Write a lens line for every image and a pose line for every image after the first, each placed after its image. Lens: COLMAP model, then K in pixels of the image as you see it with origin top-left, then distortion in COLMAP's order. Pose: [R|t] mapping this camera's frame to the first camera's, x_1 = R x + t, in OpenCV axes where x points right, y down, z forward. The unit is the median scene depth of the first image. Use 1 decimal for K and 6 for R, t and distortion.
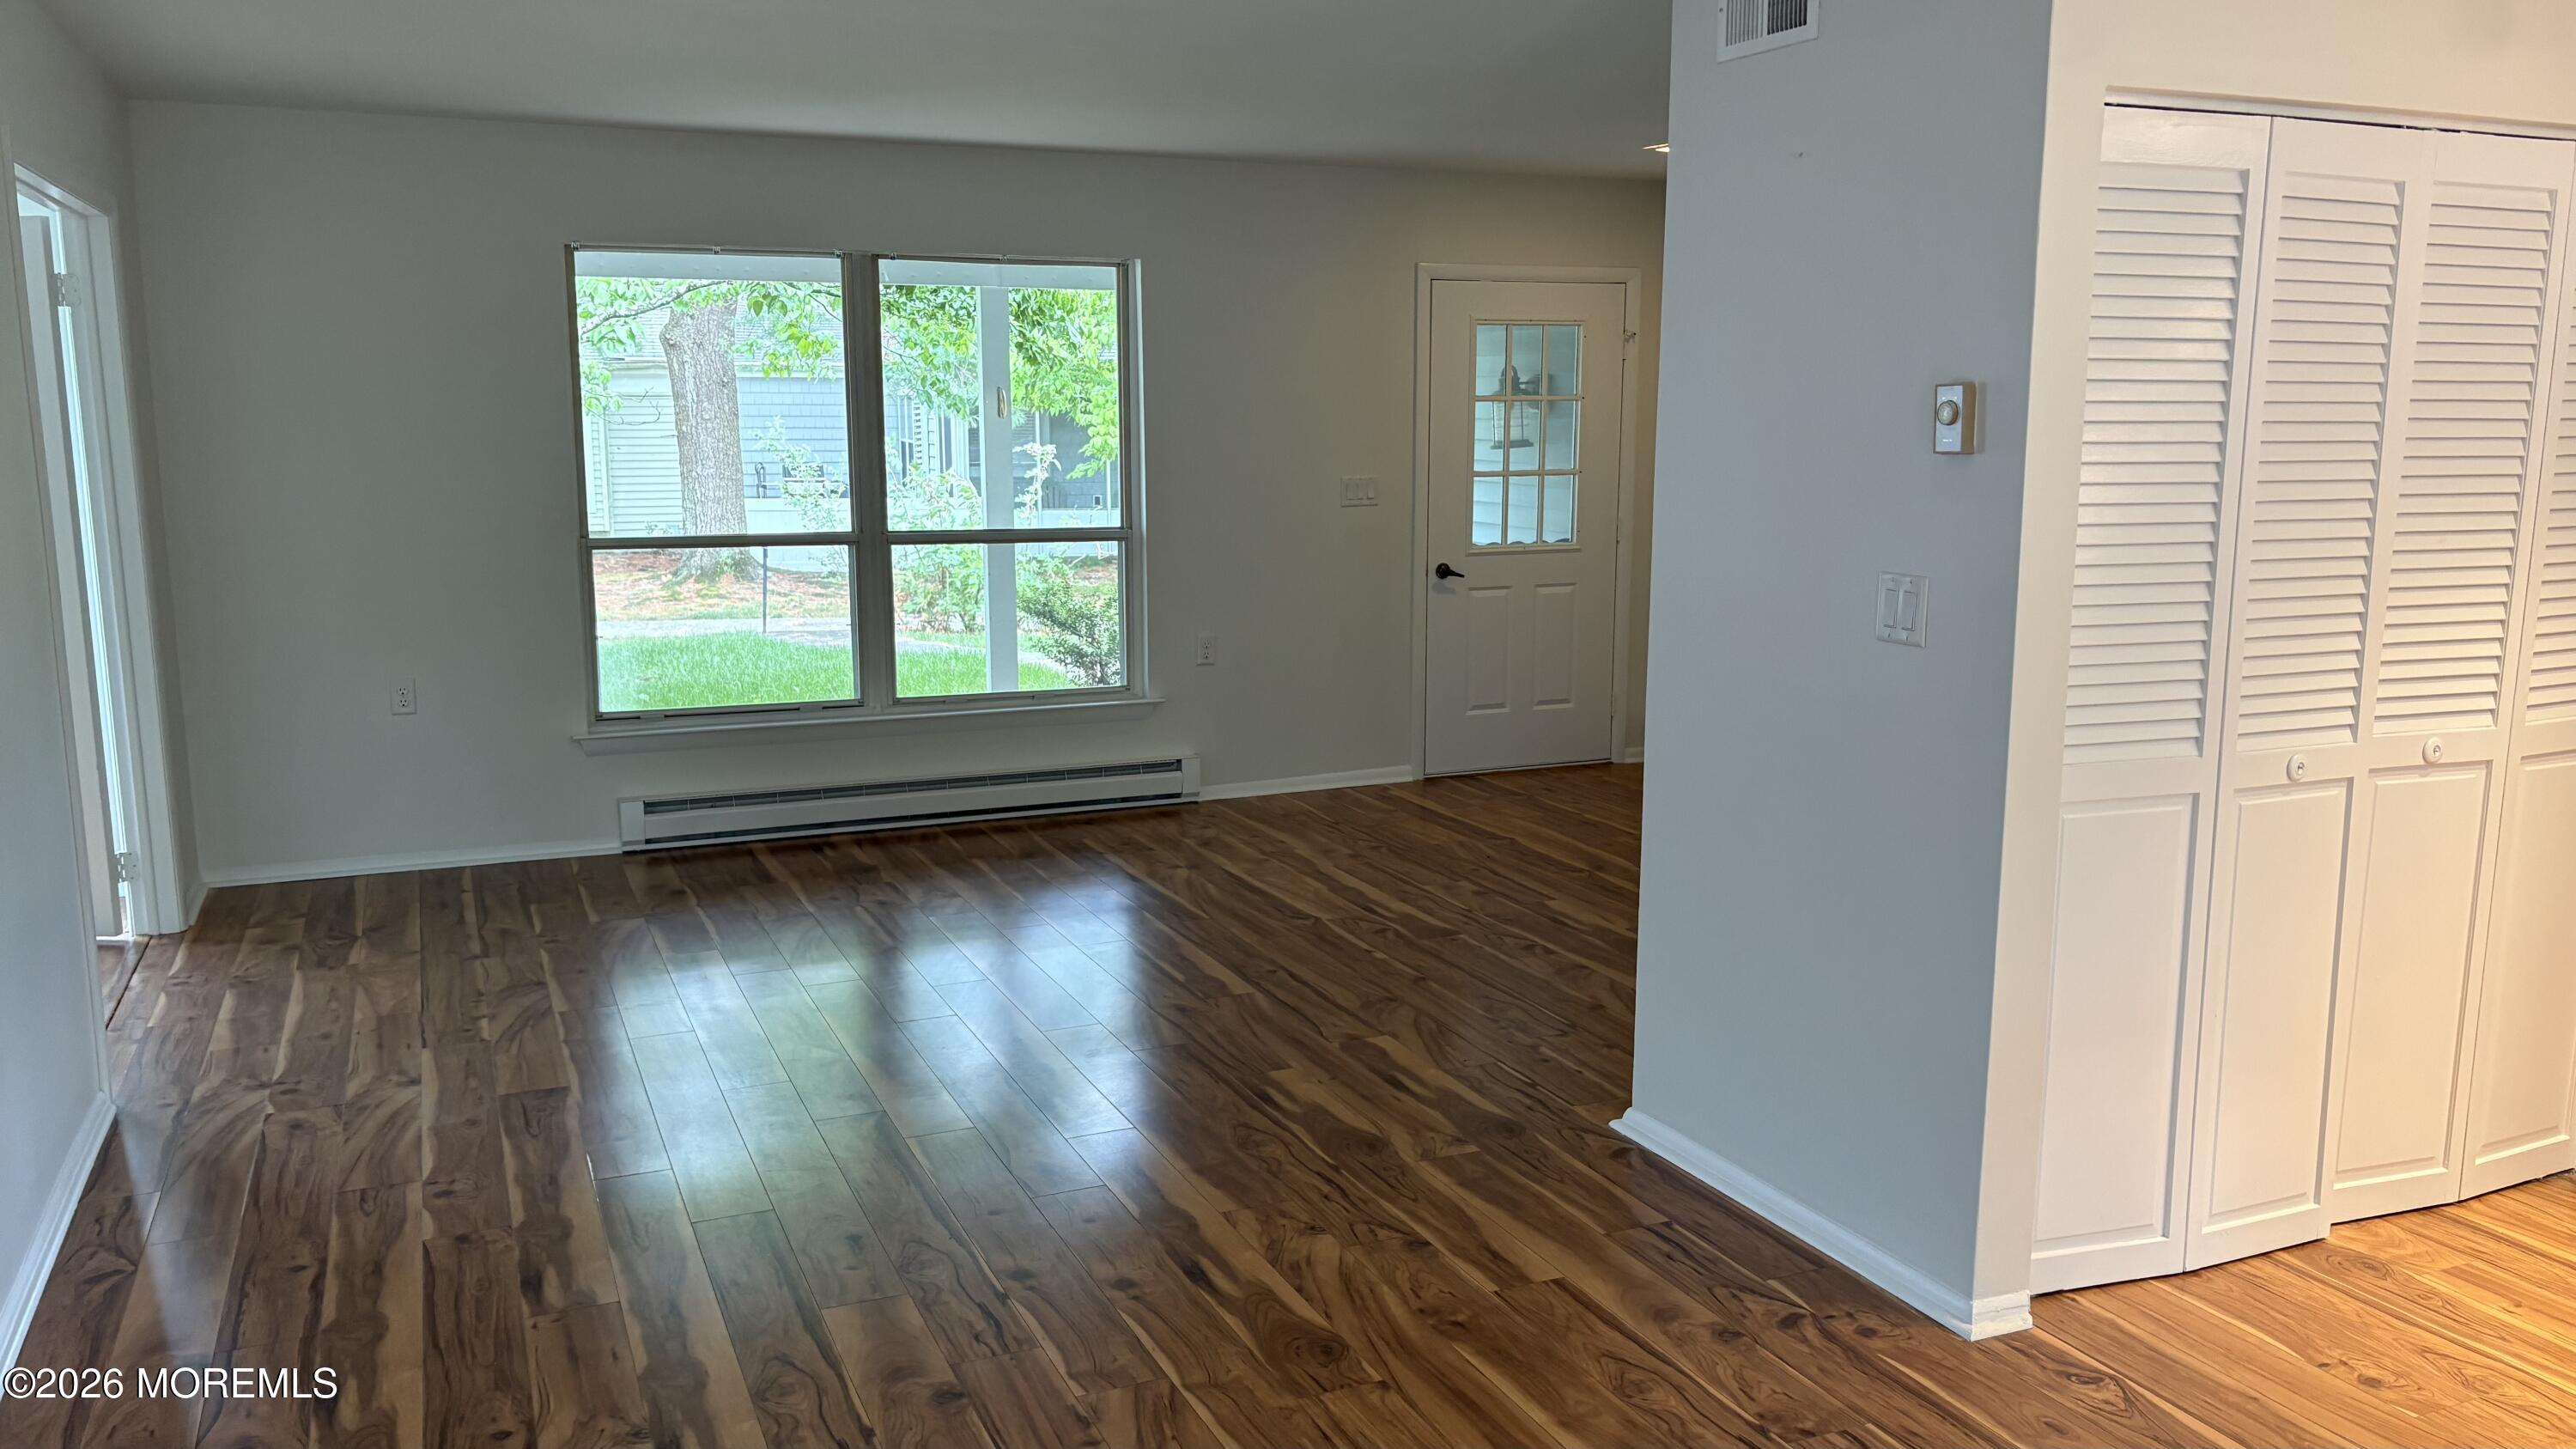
lens RADIAL K [[1979.5, 0, 1282.3], [0, 1979.5, 725.0], [0, 0, 1]] dist [0.046538, -0.038251]
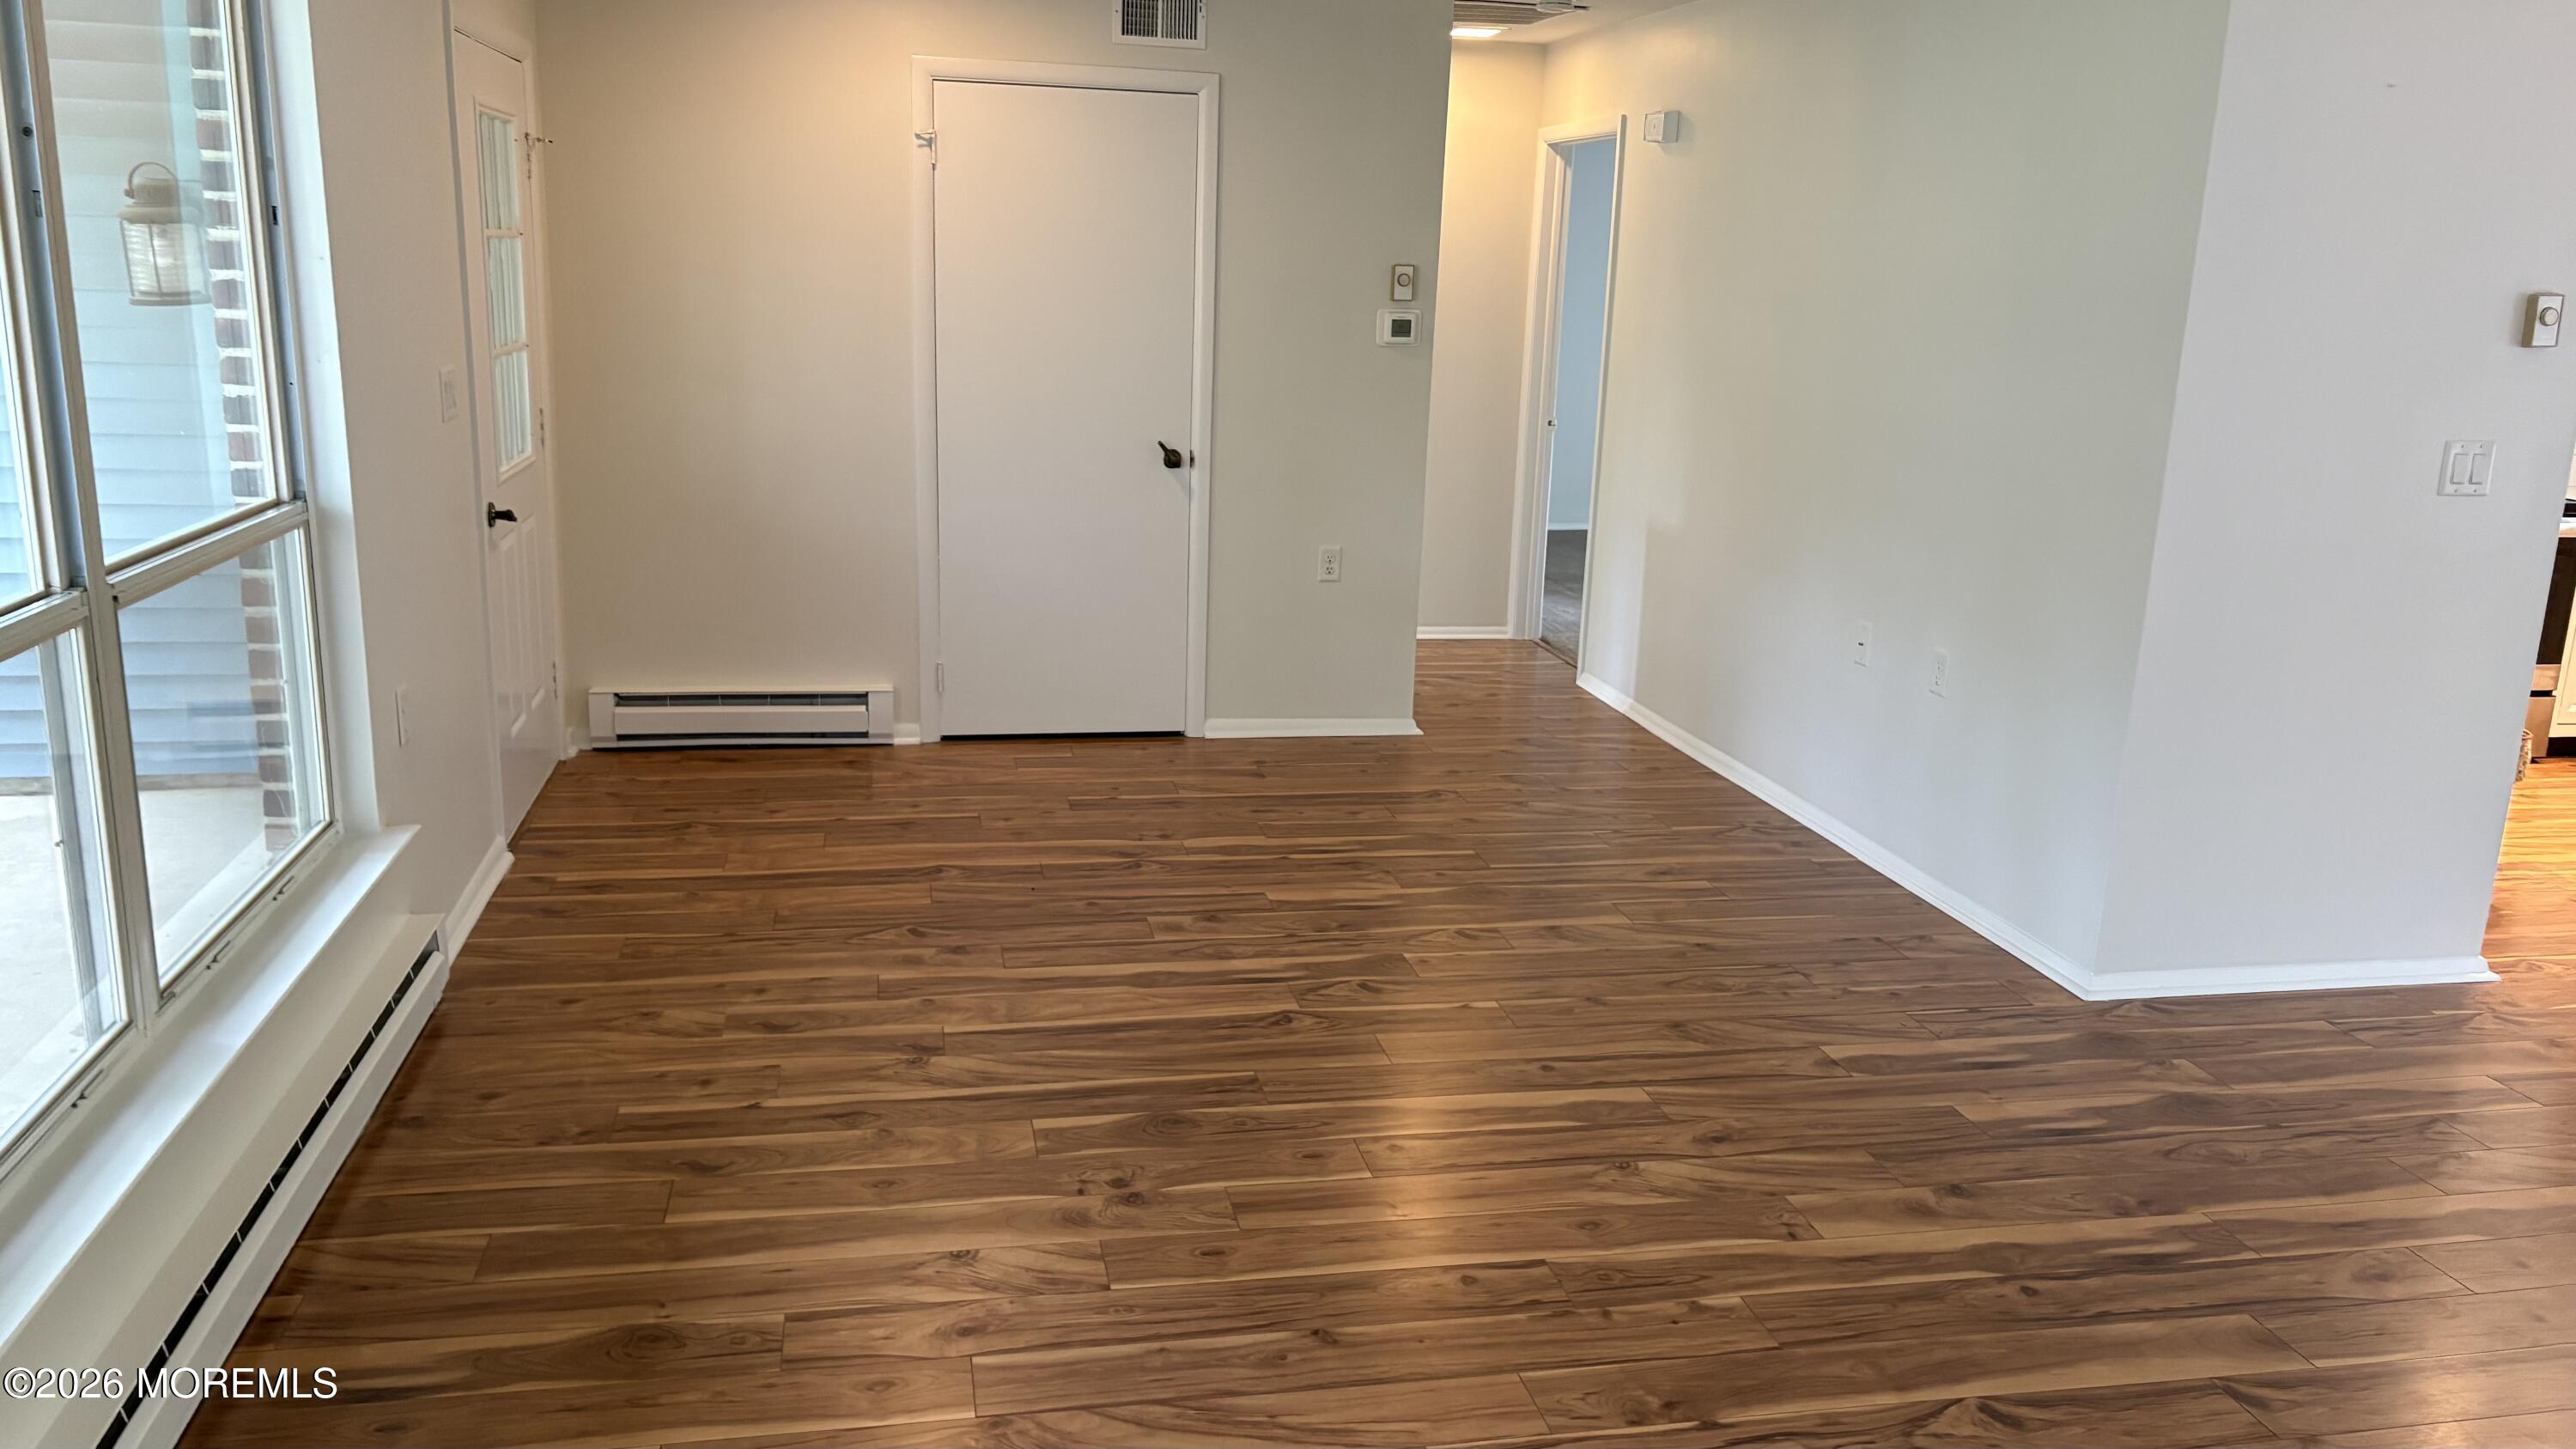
lens RADIAL K [[1979.5, 0, 1302.2], [0, 1979.5, 719.8], [0, 0, 1]] dist [0.046538, -0.038251]
pose [[0.192069, -0.221999, 0.955943, -0.750467], [0.121777, 0.971942, 0.201247, -0.171646], [-0.973797, 0.077758, 0.213714, 0.998496]]
